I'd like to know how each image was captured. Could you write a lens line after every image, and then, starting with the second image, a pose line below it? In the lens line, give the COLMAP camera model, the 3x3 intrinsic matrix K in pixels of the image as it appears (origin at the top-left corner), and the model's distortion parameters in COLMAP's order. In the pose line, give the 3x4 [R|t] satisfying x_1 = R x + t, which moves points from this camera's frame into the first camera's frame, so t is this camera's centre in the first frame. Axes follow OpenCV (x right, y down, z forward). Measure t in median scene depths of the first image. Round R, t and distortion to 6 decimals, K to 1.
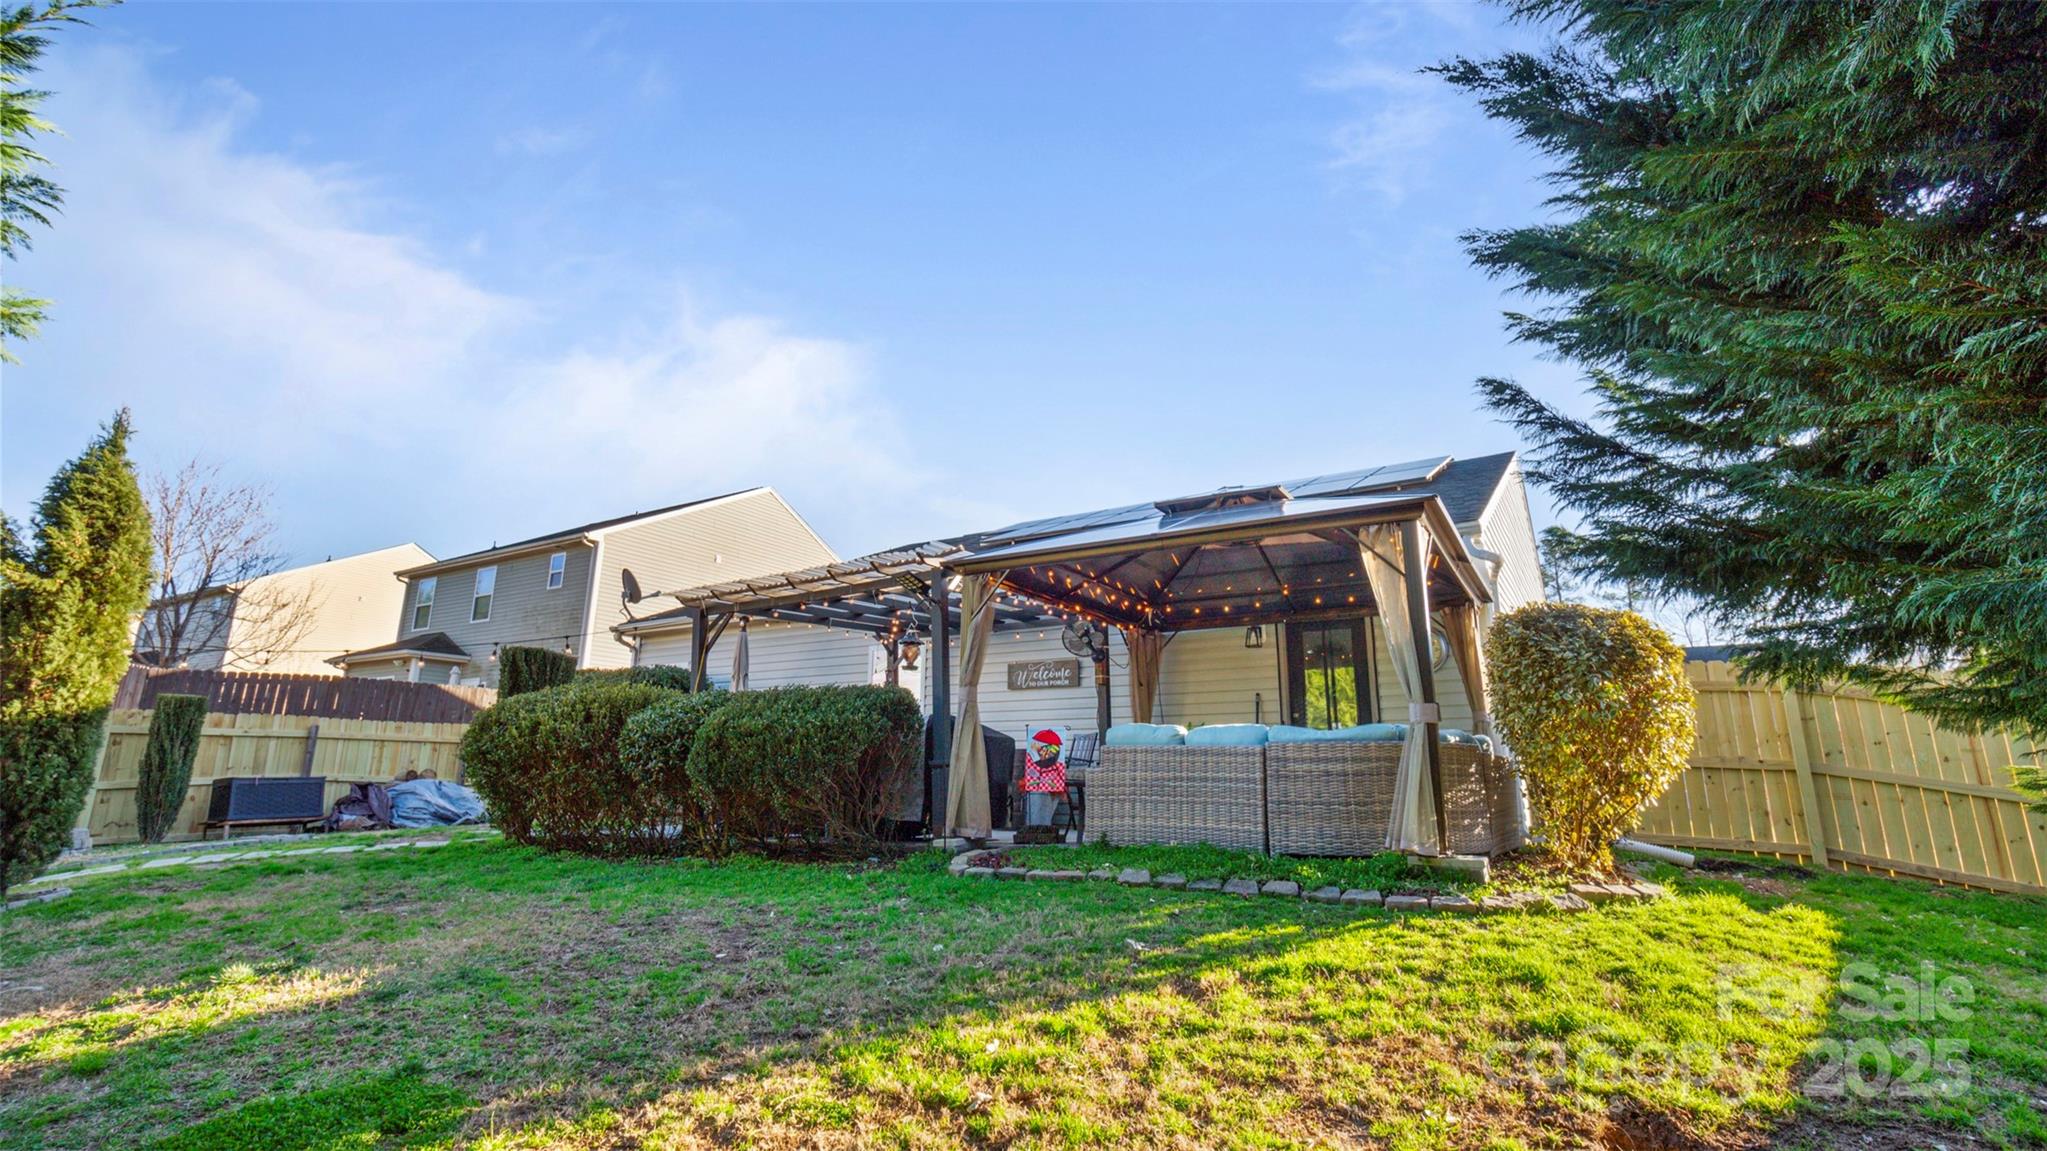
lens RADIAL K [[912.6, 0, 1036.1], [0, 912.6, 568.5], [0, 0, 1]] dist [0.007961, 0.000360]
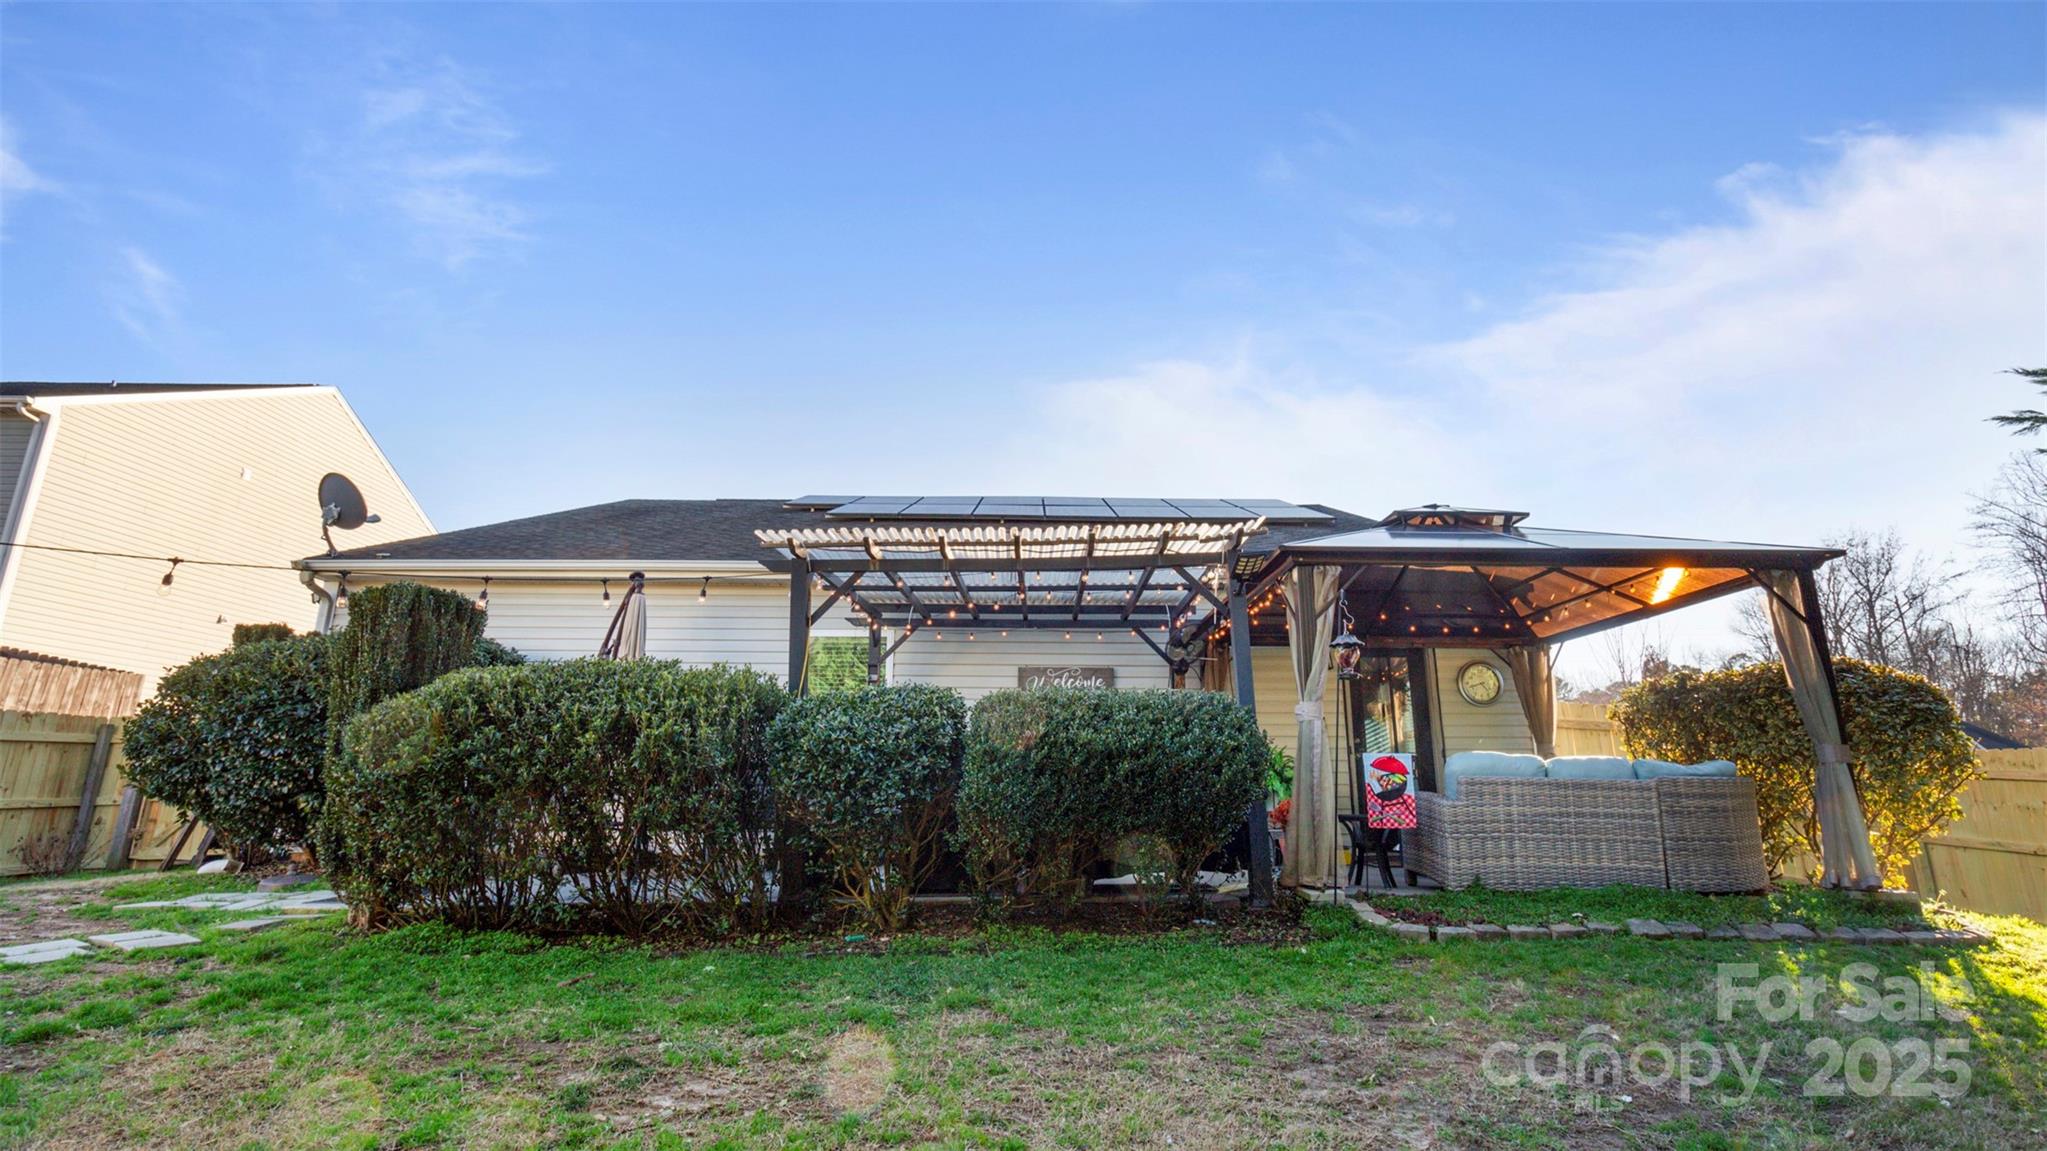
lens RADIAL K [[912.6, 0, 1036.1], [0, 912.6, 568.5], [0, 0, 1]] dist [0.007961, 0.000360]
pose [[0.859615, 0.119058, 0.496877, -0.776978], [-0.115824, 0.992563, -0.037451, 0.077051], [-0.497641, -0.025357, 0.867012, 0.453706]]
